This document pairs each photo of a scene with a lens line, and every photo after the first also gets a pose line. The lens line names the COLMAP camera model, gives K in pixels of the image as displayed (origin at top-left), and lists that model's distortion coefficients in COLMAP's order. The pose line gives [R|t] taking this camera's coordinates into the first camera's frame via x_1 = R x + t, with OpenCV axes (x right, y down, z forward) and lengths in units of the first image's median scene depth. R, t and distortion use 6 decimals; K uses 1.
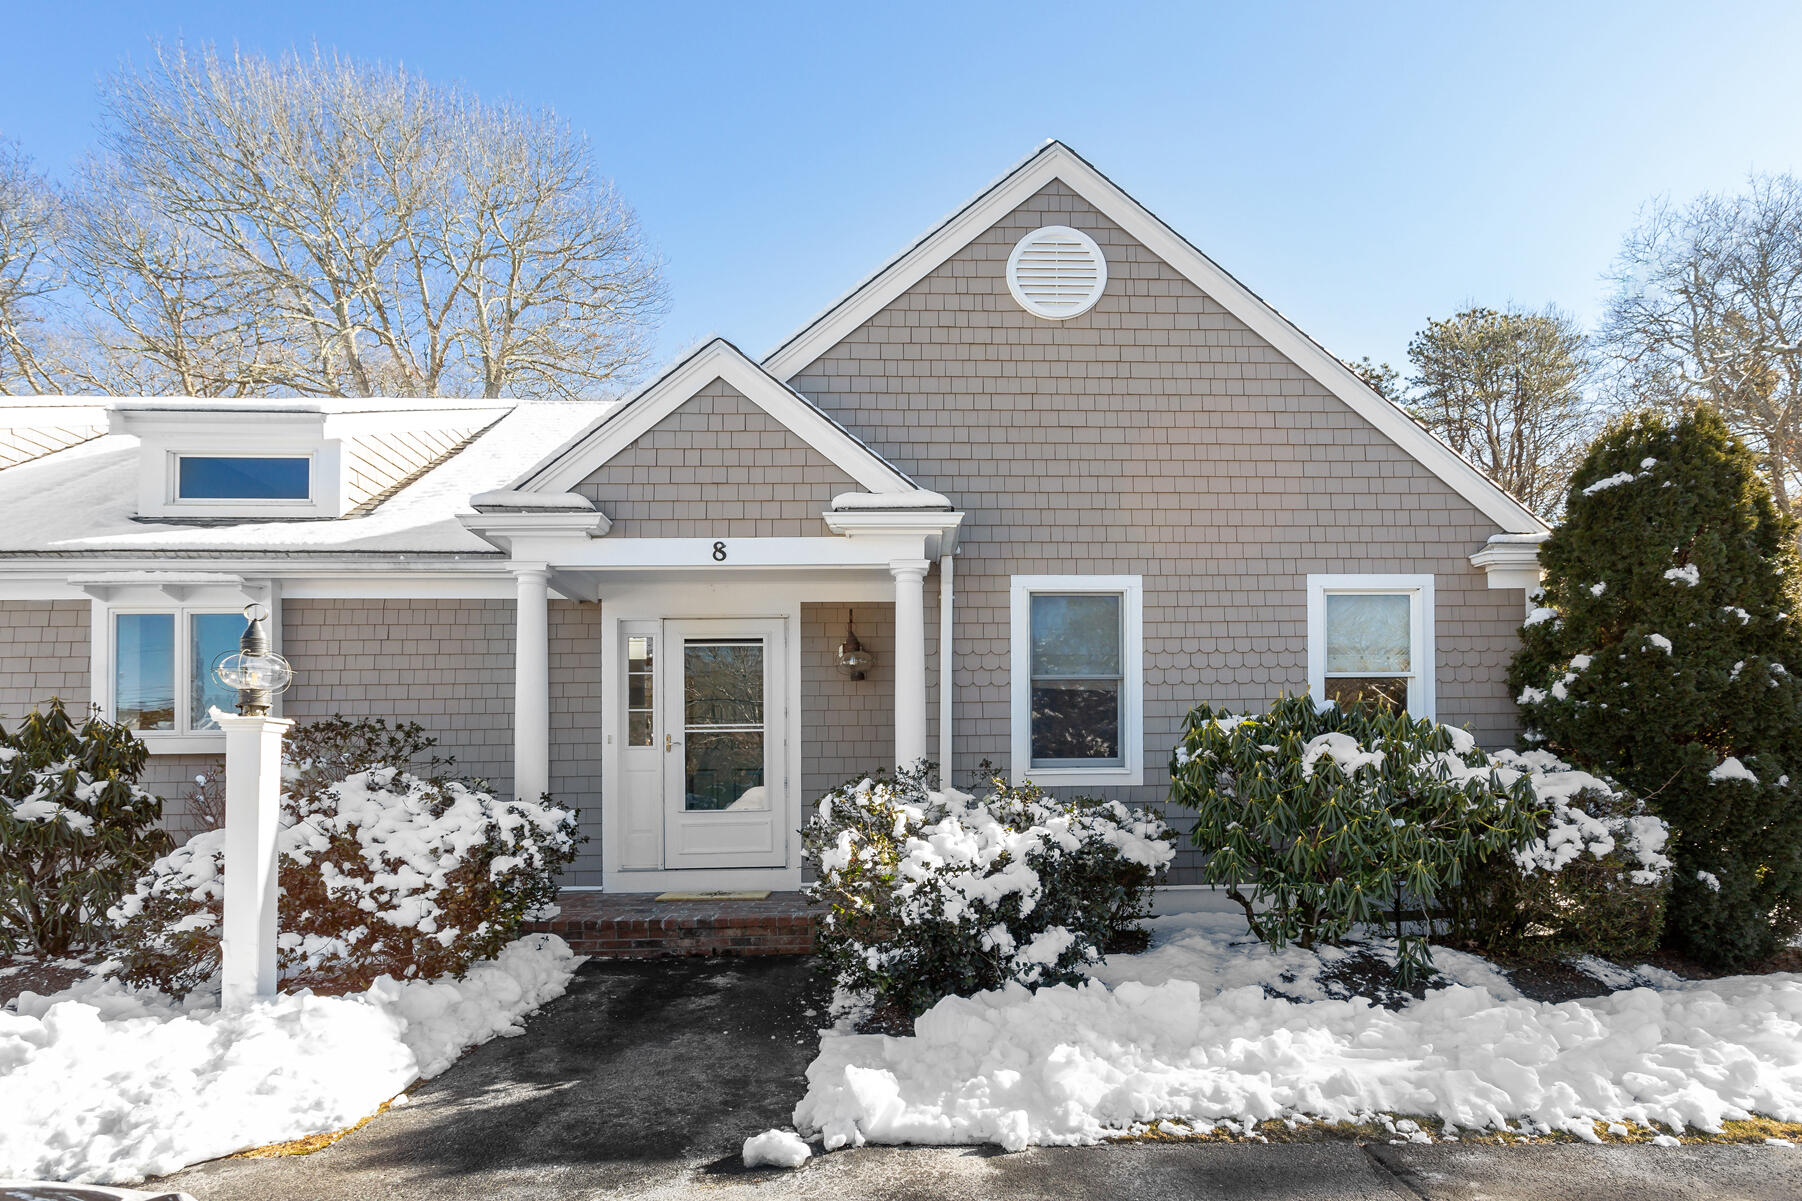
lens RADIAL K [[892.9, 0, 925.3], [0, 892.9, 746.9], [0, 0, 1]] dist [0.005248, 0.003033]
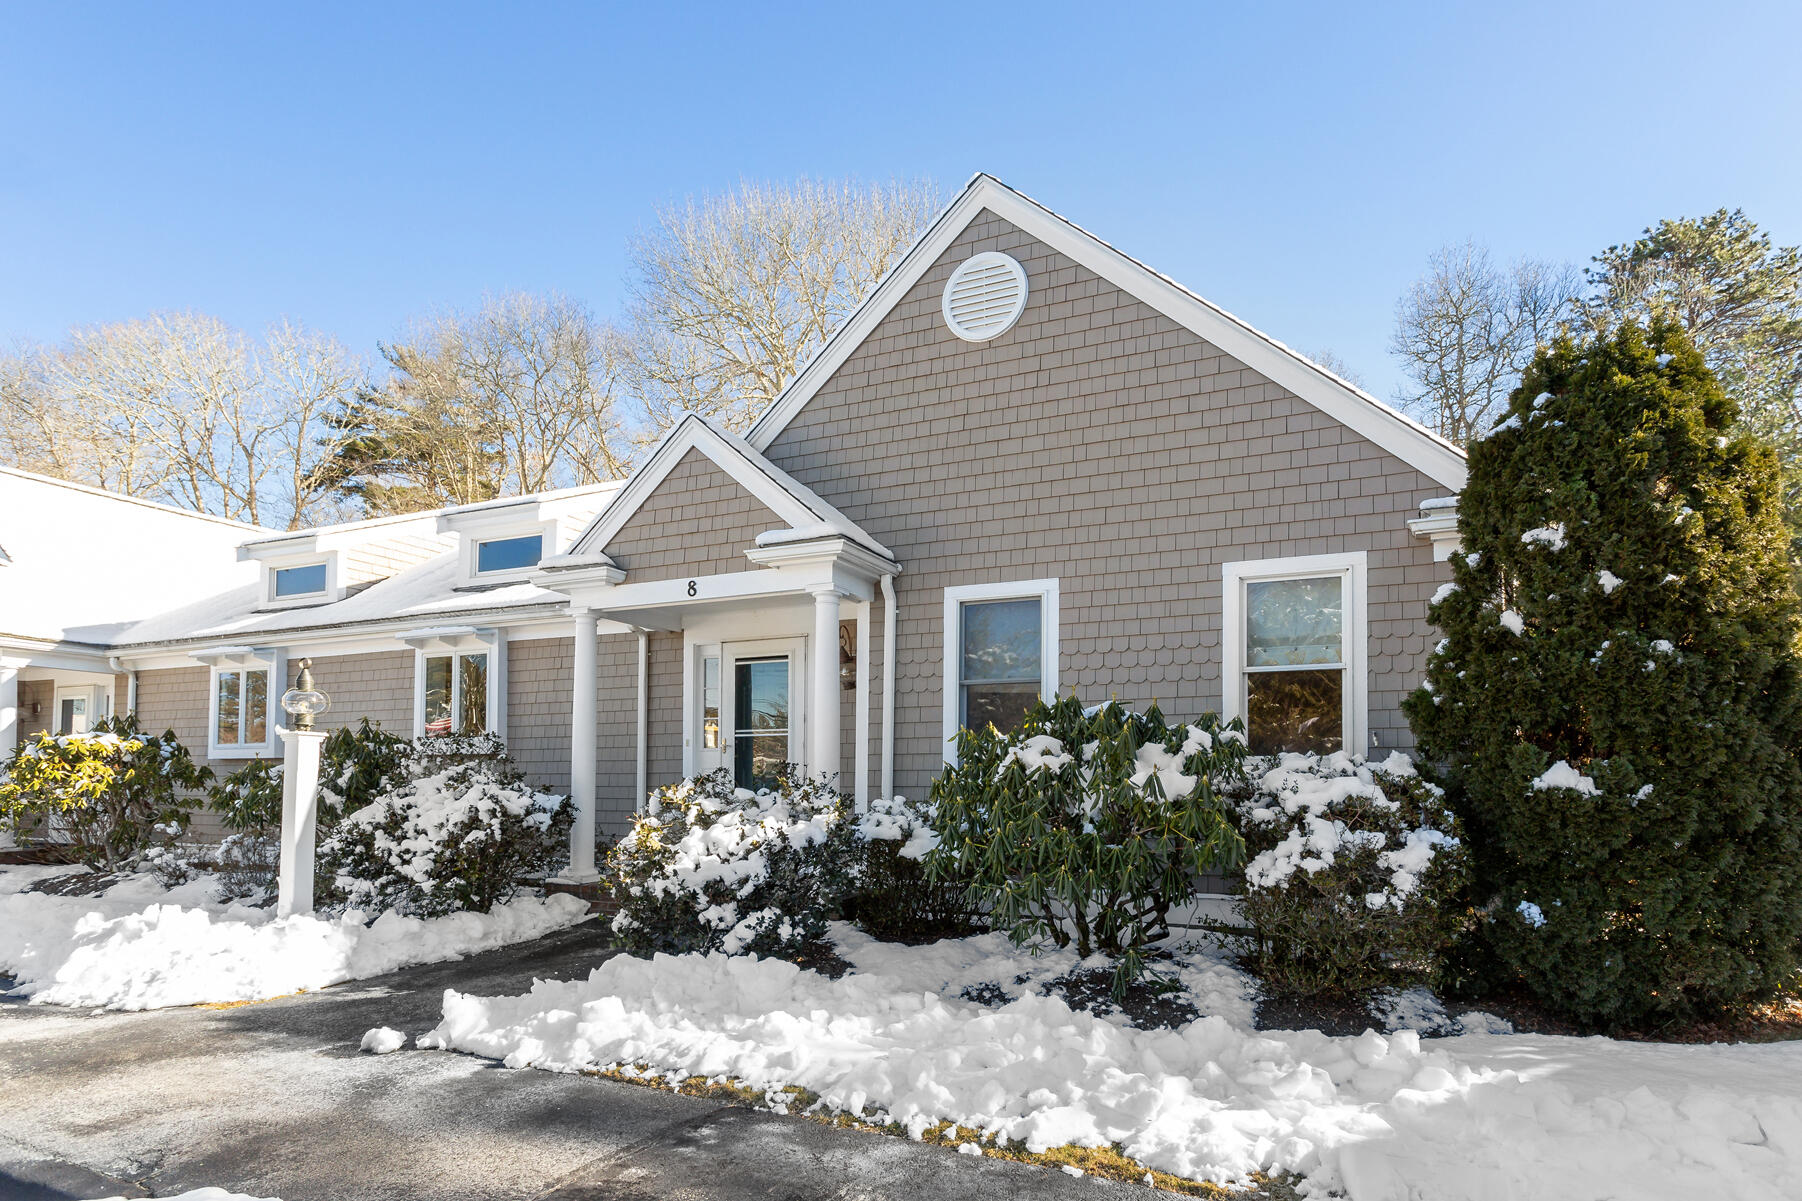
lens RADIAL K [[892.9, 0, 953.2], [0, 892.9, 728.0], [0, 0, 1]] dist [0.005248, 0.003033]
pose [[0.912385, -0.011407, -0.409174, 0.548259], [0.003796, 0.999804, -0.019408, -0.003673], [0.409316, 0.016155, 0.912250, 0.036045]]
